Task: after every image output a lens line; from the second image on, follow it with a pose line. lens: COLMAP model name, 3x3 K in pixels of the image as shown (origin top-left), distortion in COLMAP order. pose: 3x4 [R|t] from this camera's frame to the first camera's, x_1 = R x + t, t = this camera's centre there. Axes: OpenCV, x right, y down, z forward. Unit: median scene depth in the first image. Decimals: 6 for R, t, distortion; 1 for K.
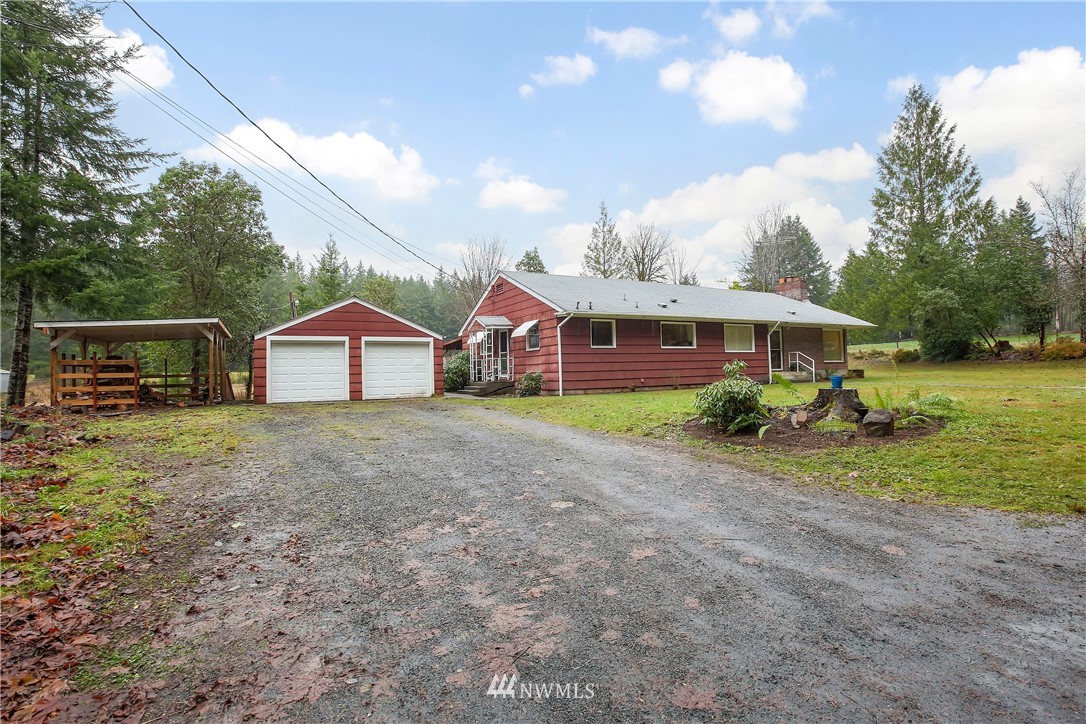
lens RADIAL K [[504.0, 0, 543.9], [0, 504.0, 362.2], [0, 0, 1]] dist [0.003867, -0.000099]
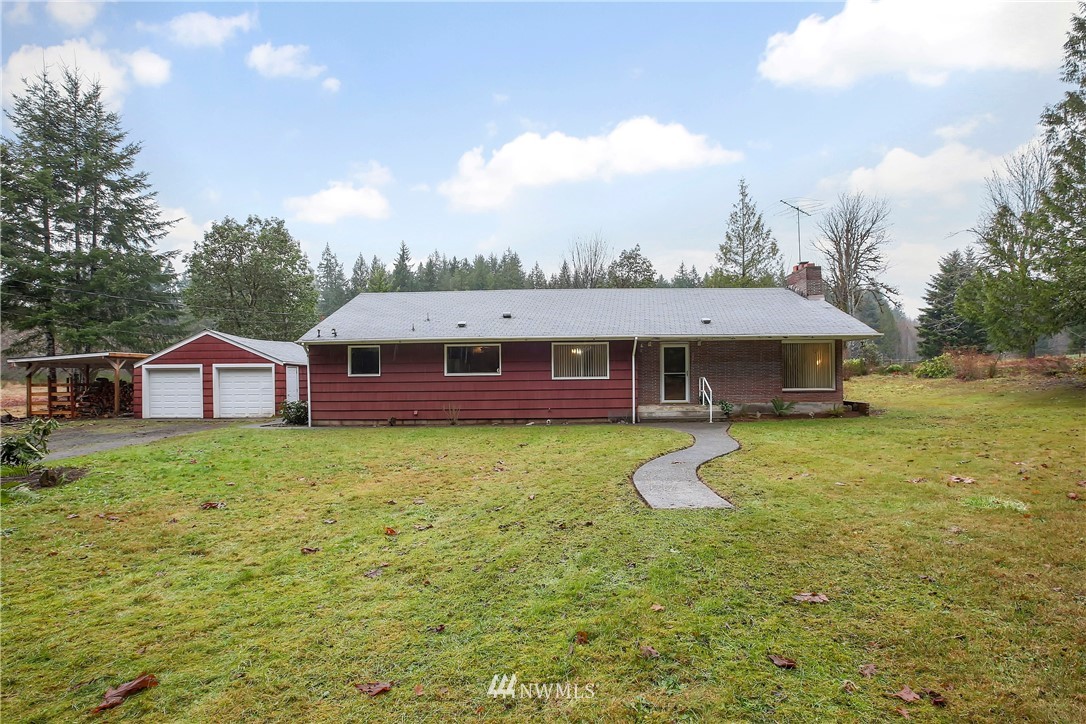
lens RADIAL K [[504.0, 0, 543.2], [0, 504.0, 360.7], [0, 0, 1]] dist [0.003867, -0.000099]
pose [[0.871998, 0.000558, -0.489508, 0.871593], [-0.001131, 0.999999, -0.000876, -0.057685], [0.489507, 0.001317, 0.871998, 0.355488]]
